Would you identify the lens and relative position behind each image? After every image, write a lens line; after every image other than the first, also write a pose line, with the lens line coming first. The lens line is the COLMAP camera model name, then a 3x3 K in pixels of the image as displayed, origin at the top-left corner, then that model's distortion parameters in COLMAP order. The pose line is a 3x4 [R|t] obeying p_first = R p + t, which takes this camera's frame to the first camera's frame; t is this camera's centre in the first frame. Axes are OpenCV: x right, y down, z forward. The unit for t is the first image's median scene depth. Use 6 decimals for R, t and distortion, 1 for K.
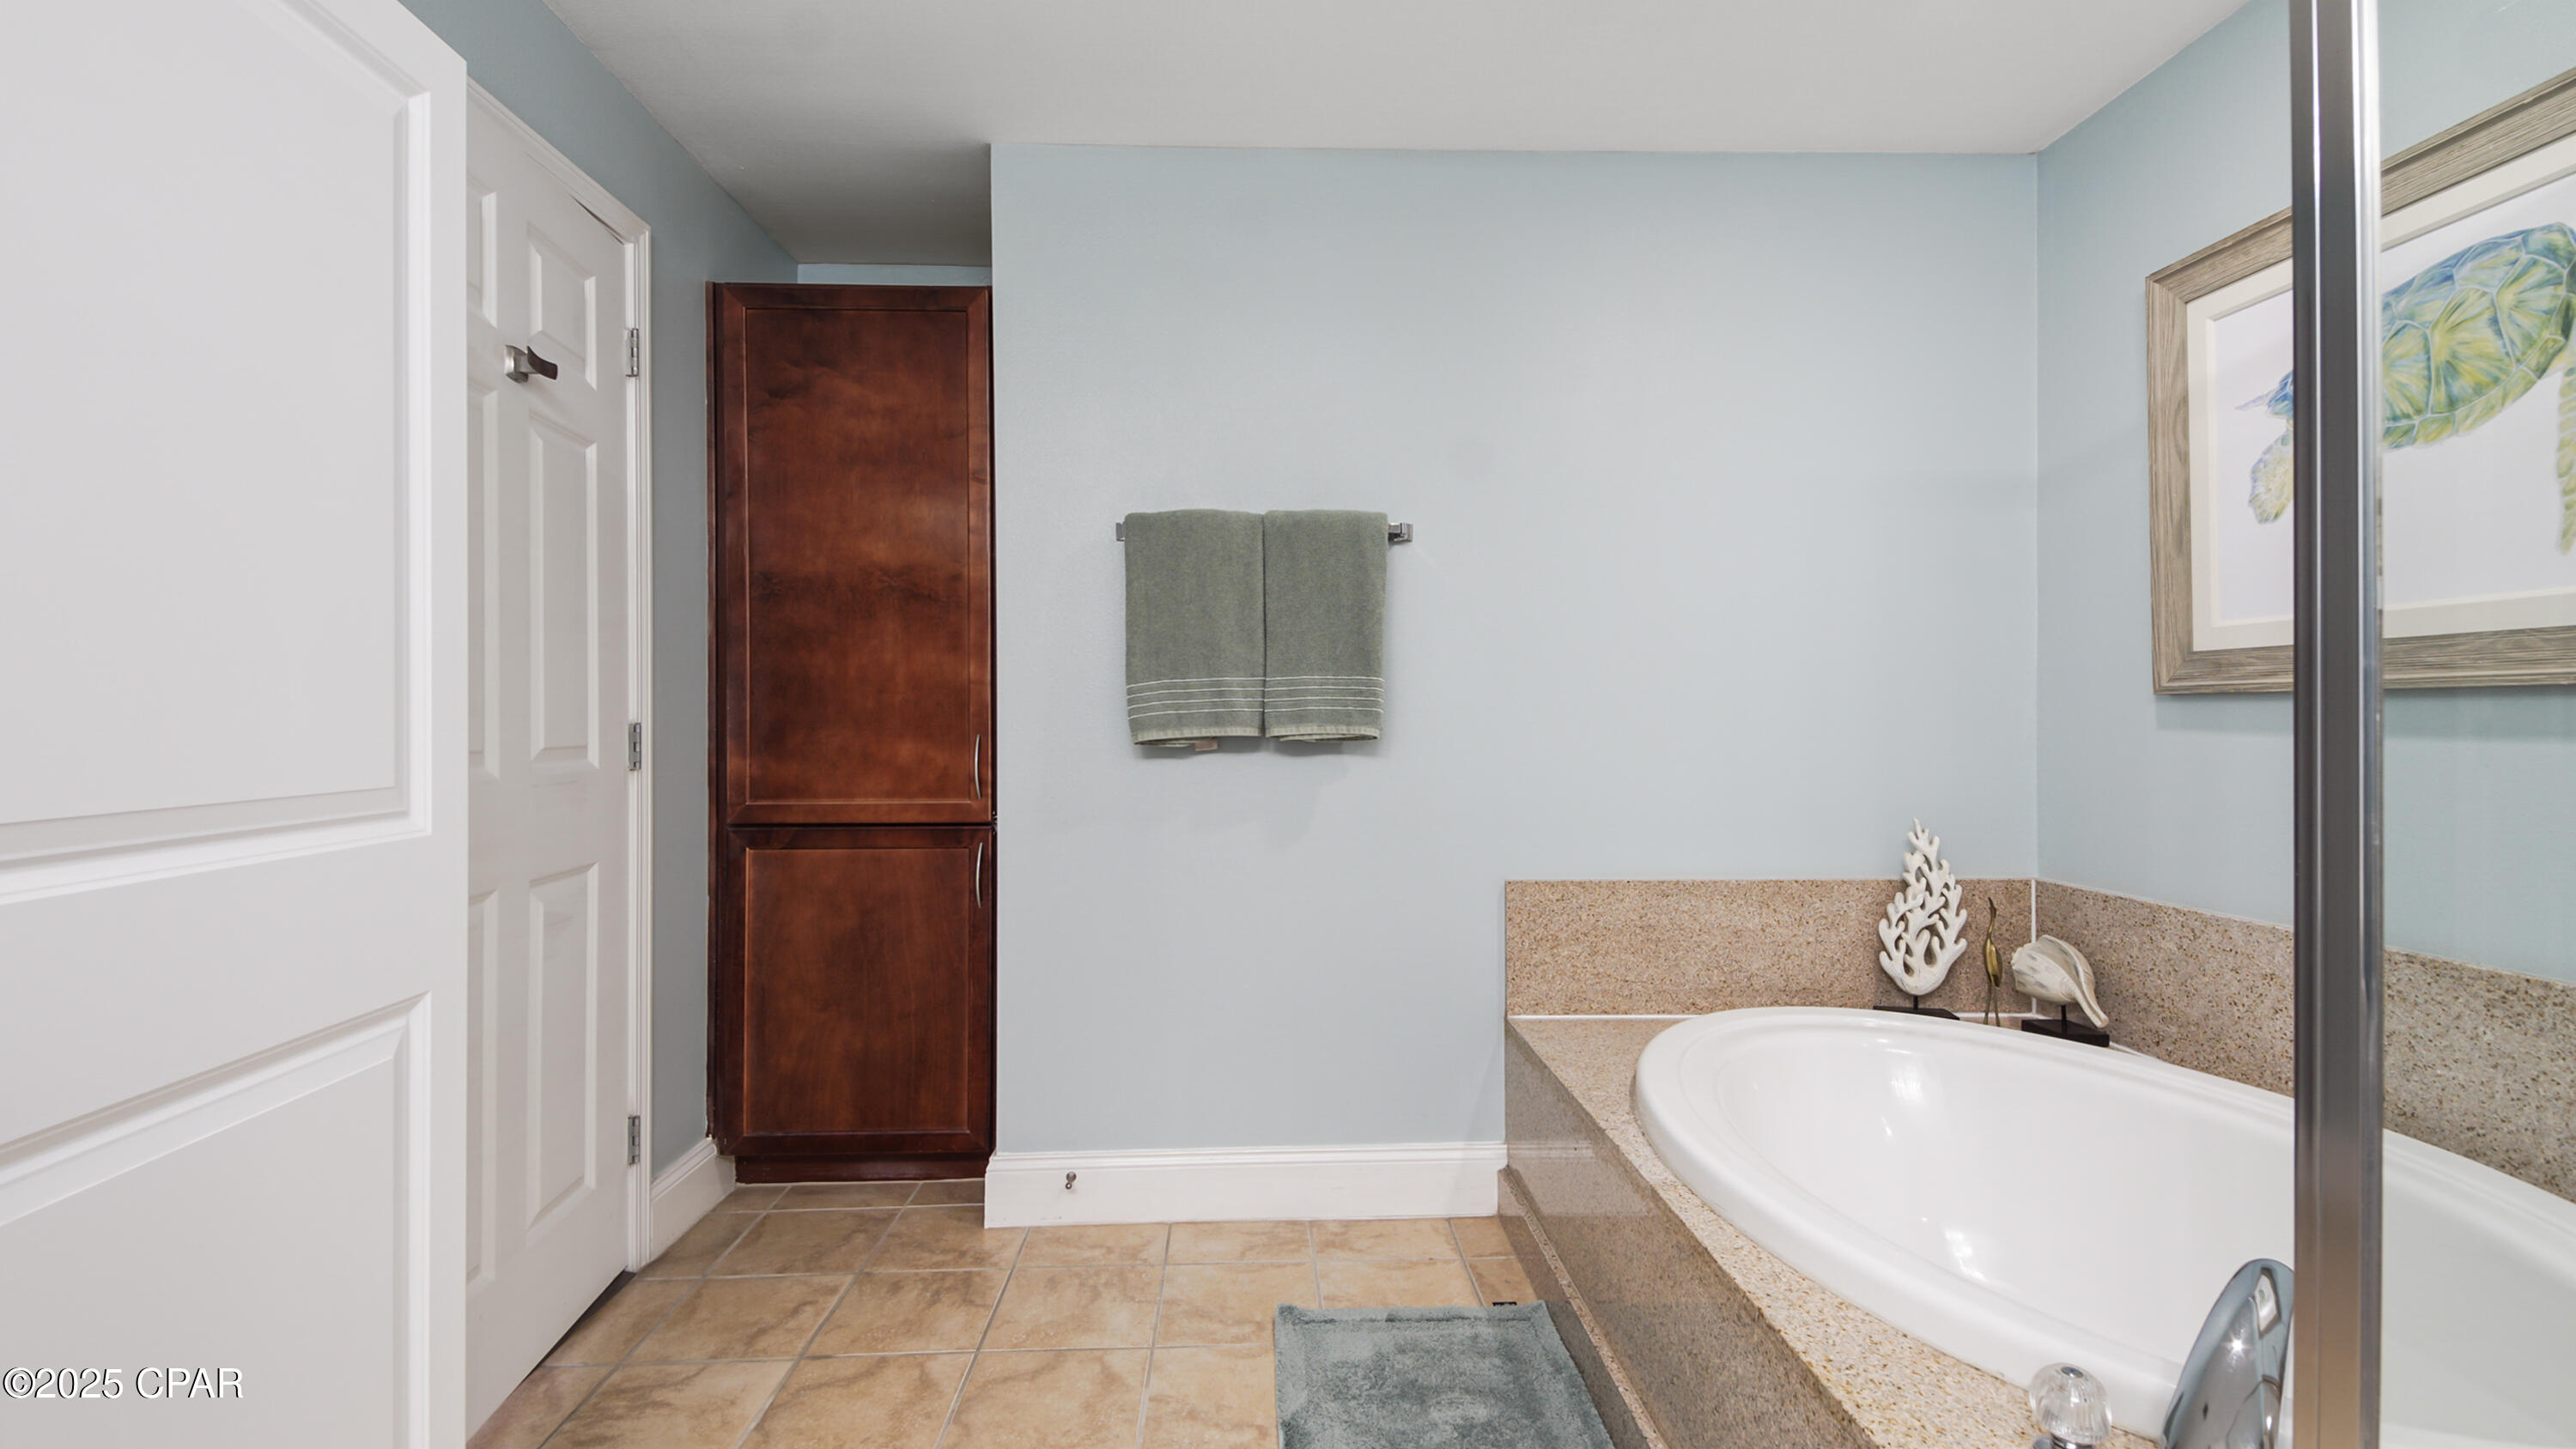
lens RADIAL K [[1172.6, 0, 1280.4], [0, 1172.6, 721.6], [0, 0, 1]] dist [0.028281, -0.009430]
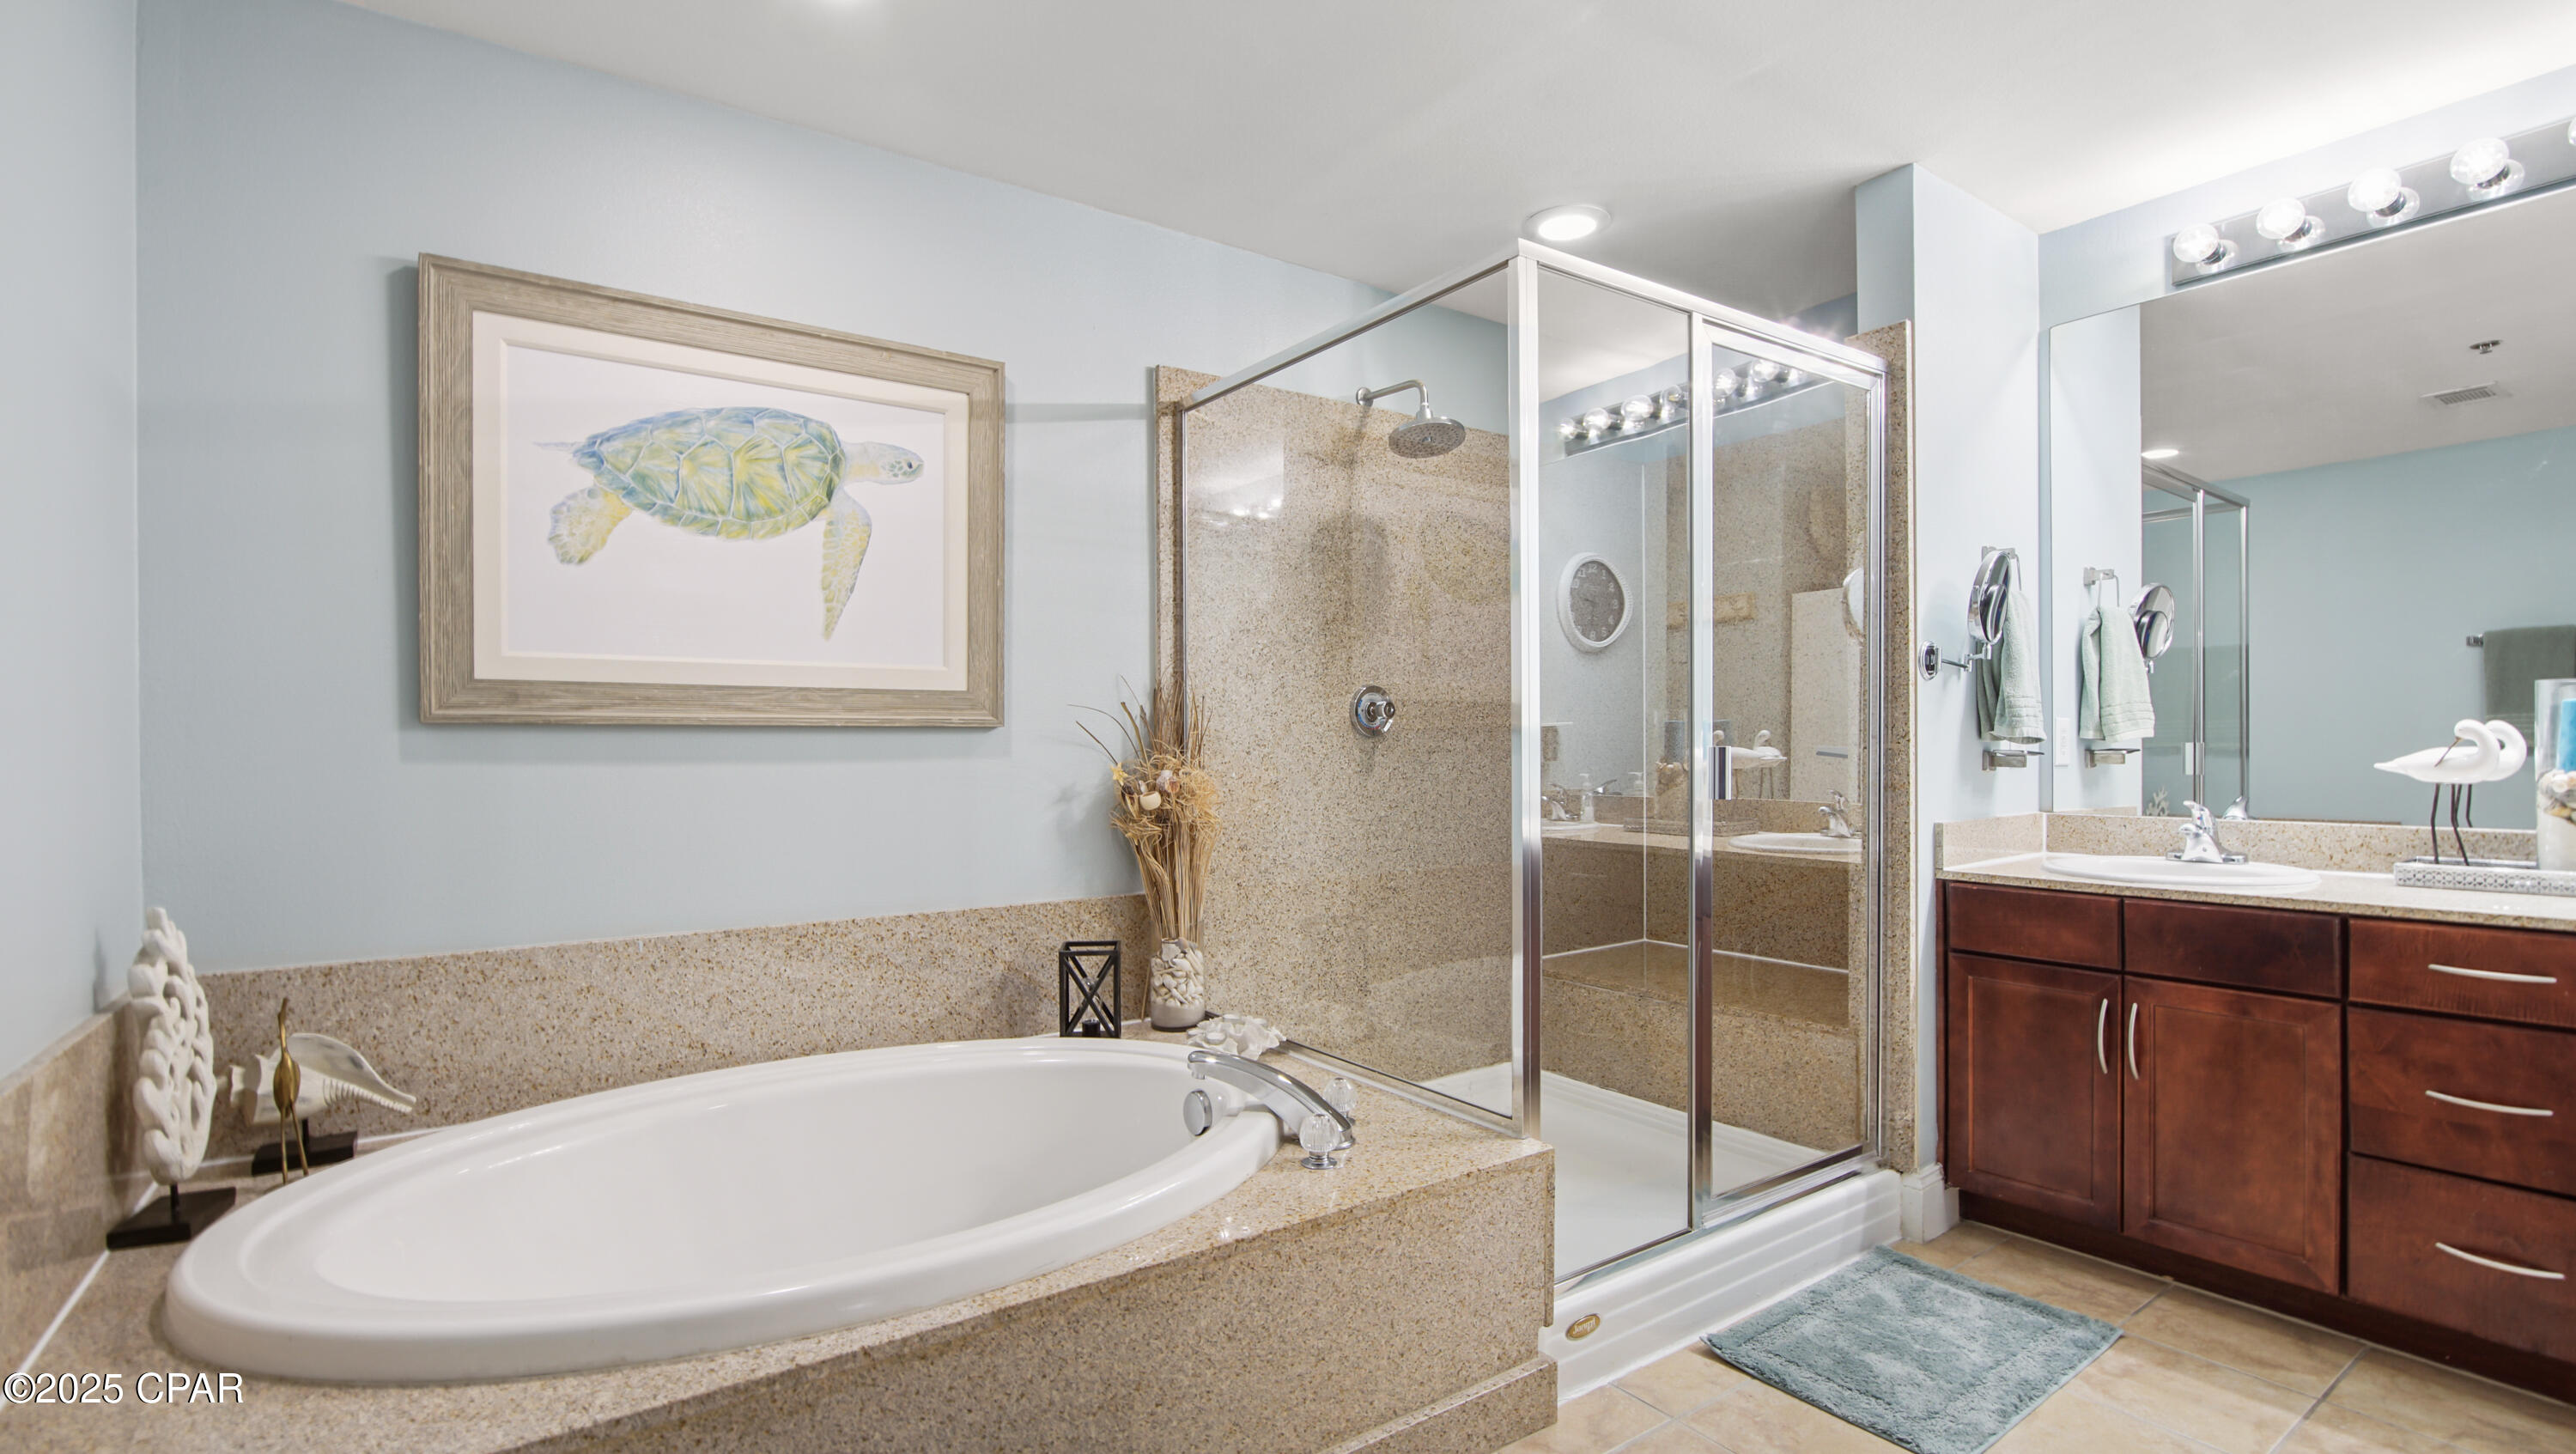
lens RADIAL K [[1170.0, 0, 1301.4], [0, 1170.0, 758.1], [0, 0, 1]] dist [-0.022570, 0.004808]
pose [[-0.559858, -0.001570, 0.828587, -0.447544], [0.008548, 0.999934, 0.007670, 0.003457], [-0.828544, 0.011377, -0.559808, 1.188698]]
